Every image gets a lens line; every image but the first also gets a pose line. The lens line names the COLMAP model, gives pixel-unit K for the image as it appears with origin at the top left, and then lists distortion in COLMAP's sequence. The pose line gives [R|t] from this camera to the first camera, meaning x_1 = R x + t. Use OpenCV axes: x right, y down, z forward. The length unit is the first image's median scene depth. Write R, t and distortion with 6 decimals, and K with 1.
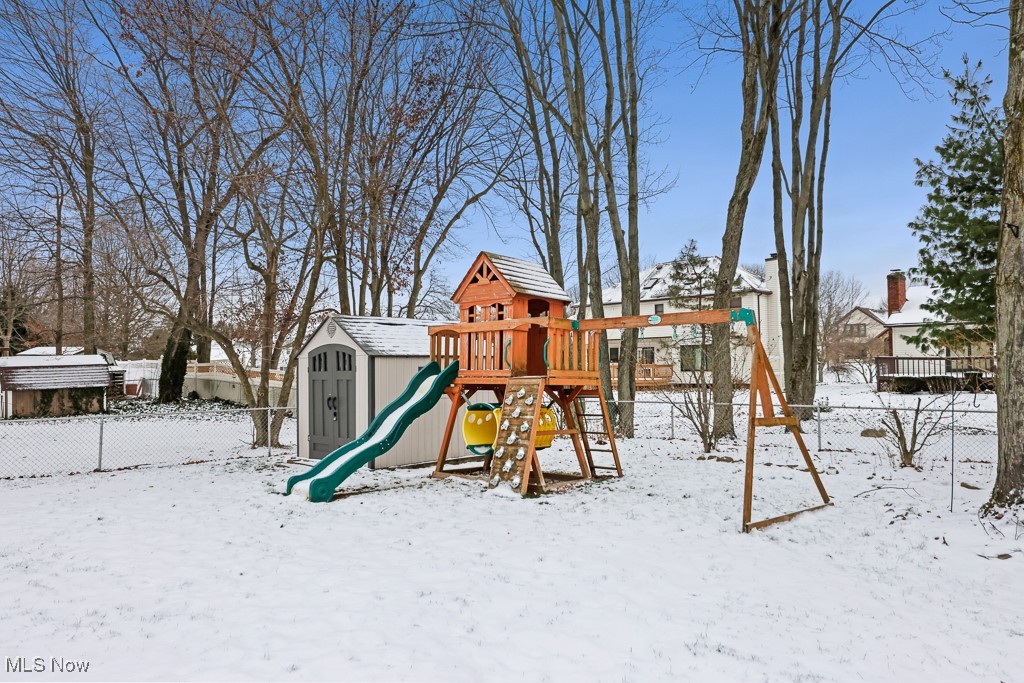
lens RADIAL K [[694.6, 0, 512.4], [0, 694.6, 369.5], [0, 0, 1]] dist [-0.001614, -0.000042]
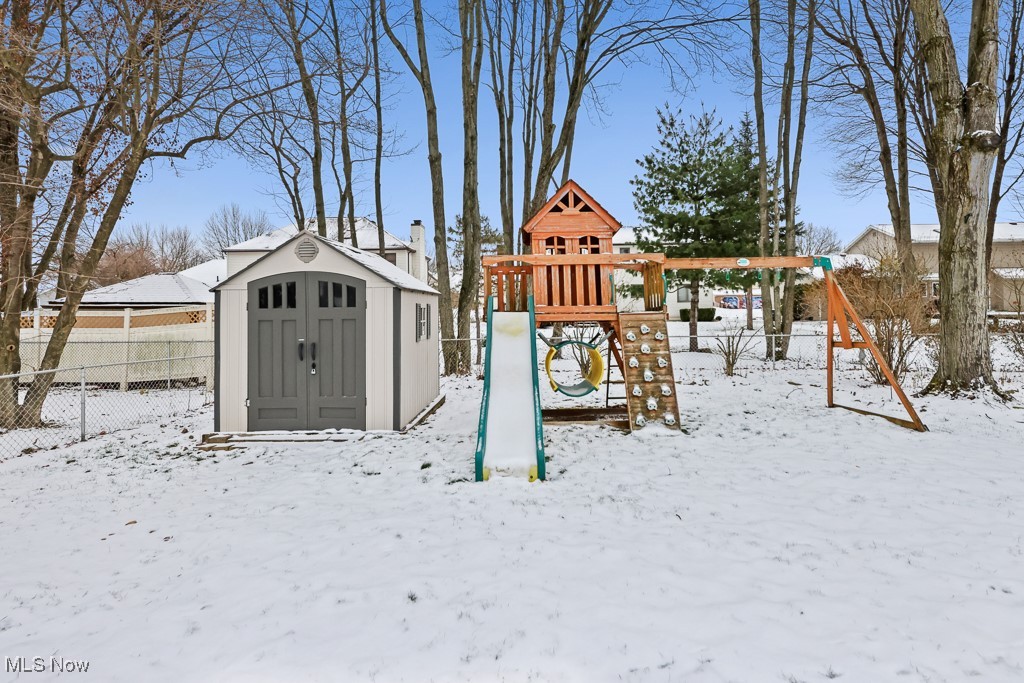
lens RADIAL K [[556.4, 0, 512.4], [0, 556.4, 306.7], [0, 0, 1]] dist [0.002130, 0.000238]
pose [[0.734521, 0.006931, 0.678551, -0.597063], [0.004798, 0.999870, -0.015407, 0.012520], [-0.678569, 0.014572, 0.734392, 0.493376]]
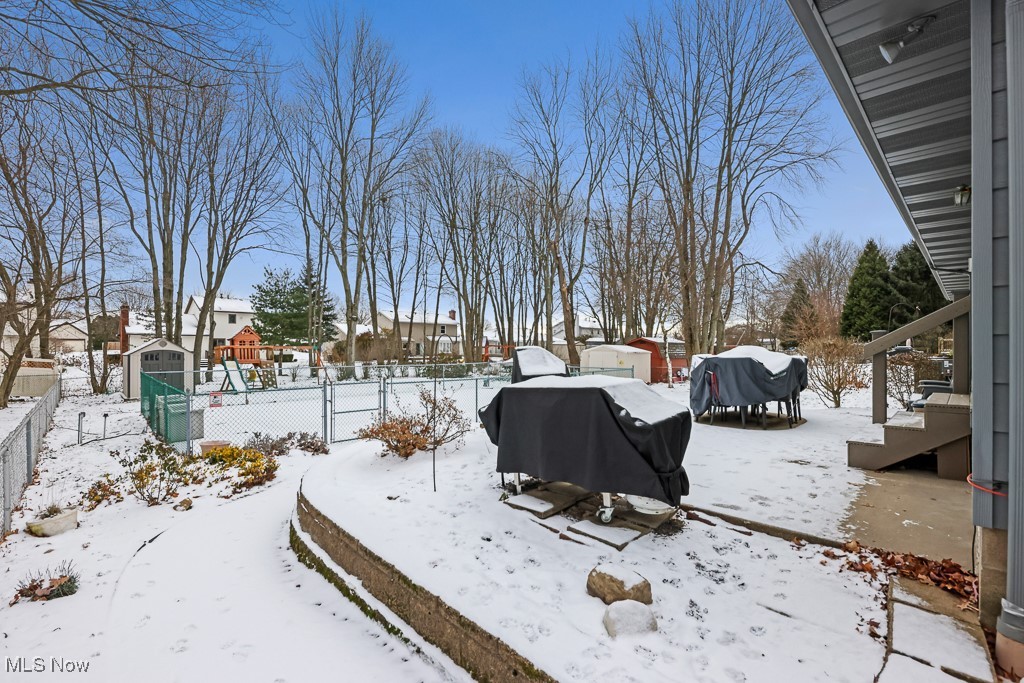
lens RADIAL K [[473.7, 0, 512.0], [0, 473.7, 341.5], [0, 0, 1]] dist [0.000308, 0.000113]
pose [[0.051195, 0.026449, 0.998338, -2.300644], [0.005072, 0.999629, -0.026743, -0.017576], [-0.998676, 0.006433, 0.051042, -0.442298]]
